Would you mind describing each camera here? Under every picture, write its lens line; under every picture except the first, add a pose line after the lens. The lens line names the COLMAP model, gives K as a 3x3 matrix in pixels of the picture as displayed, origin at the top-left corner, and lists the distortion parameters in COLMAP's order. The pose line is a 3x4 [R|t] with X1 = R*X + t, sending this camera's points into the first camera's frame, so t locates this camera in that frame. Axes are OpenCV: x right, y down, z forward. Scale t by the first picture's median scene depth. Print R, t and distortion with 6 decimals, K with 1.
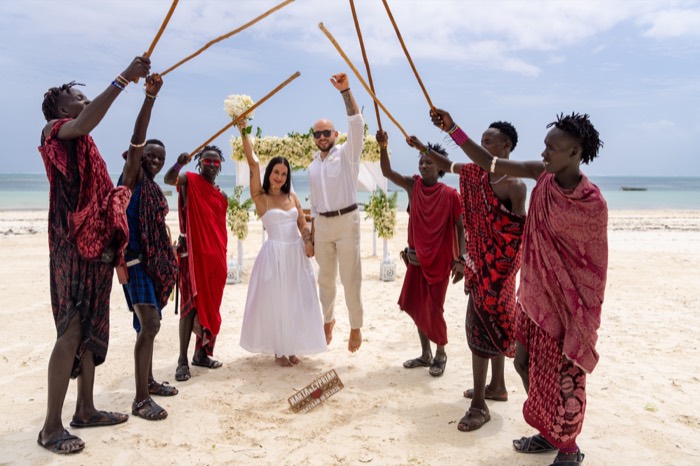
lens RADIAL K [[466.2, 0, 335.5], [0, 466.2, 234.4], [0, 0, 1]] dist [-0.024262, 0.007486]
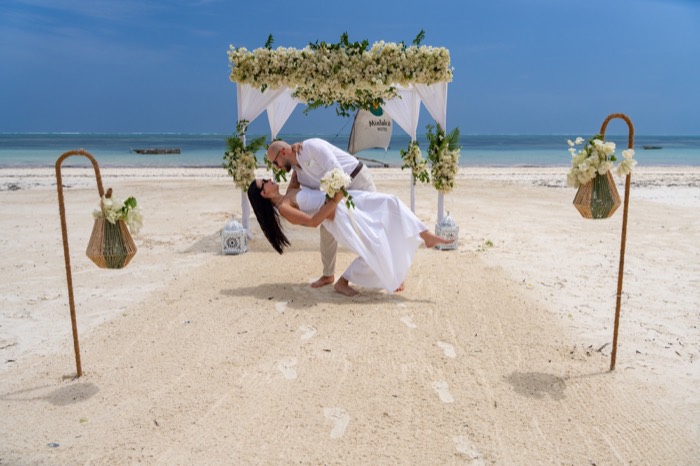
lens RADIAL K [[466.2, 0, 346.7], [0, 466.2, 236.5], [0, 0, 1]] dist [-0.024262, 0.007486]
pose [[1.000000, 0.000387, -0.000084, -0.047273], [-0.000378, 0.995671, 0.092946, 0.011298], [0.000120, -0.092946, 0.995671, 0.277958]]
